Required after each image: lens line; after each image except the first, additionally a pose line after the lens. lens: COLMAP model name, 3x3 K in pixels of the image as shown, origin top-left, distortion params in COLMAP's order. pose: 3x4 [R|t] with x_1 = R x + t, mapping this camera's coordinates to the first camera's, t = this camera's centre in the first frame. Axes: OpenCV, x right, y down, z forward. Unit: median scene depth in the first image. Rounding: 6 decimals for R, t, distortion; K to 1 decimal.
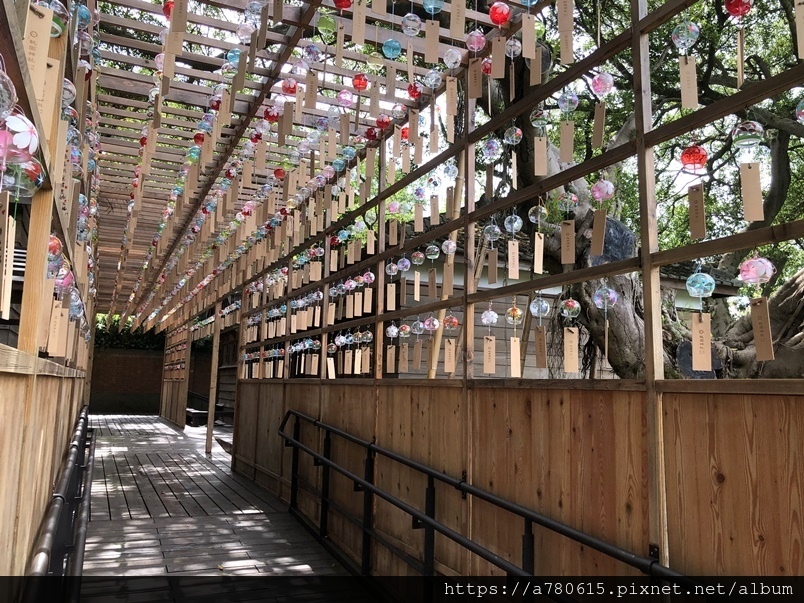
lens RADIAL K [[665.0, 0, 400.2], [0, 665.0, 295.8], [0, 0, 1]] dist [0.006076, 0.006677]
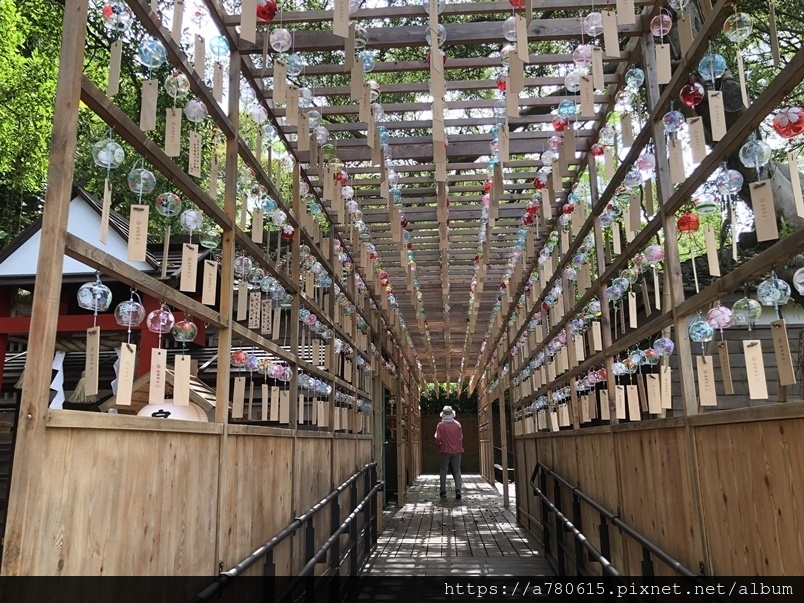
lens RADIAL K [[673.8, 0, 405.1], [0, 673.8, 300.8], [0, 0, 1]] dist [0.002004, 0.013087]
pose [[0.881334, -0.136326, -0.452401, 0.185211], [0.101321, 0.989728, -0.100857, -0.000967], [0.461503, 0.043051, 0.886093, -0.097396]]
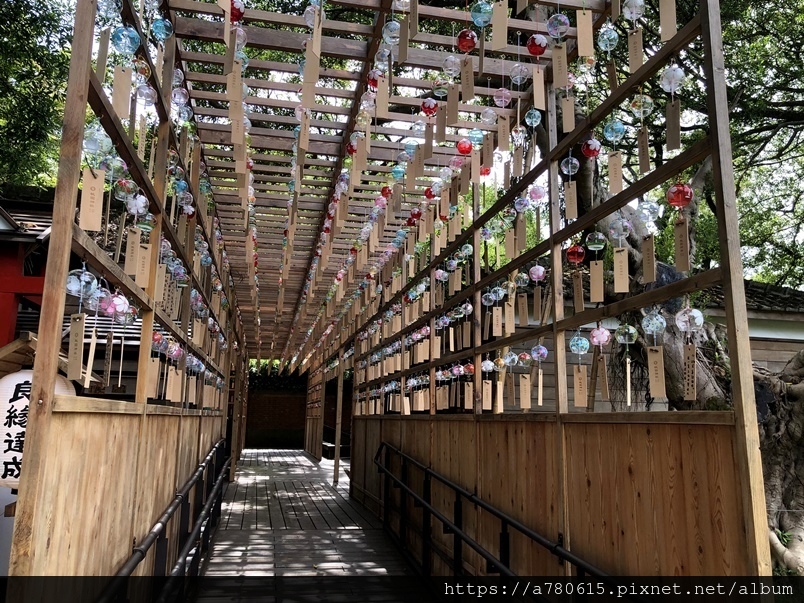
lens RADIAL K [[665.0, 0, 400.2], [0, 665.0, 295.8], [0, 0, 1]] dist [0.006076, 0.006677]
pose [[0.974955, -0.047895, -0.217184, 0.135957], [0.036304, 0.997711, -0.057048, -0.018815], [0.219419, 0.047735, 0.974462, -0.159114]]
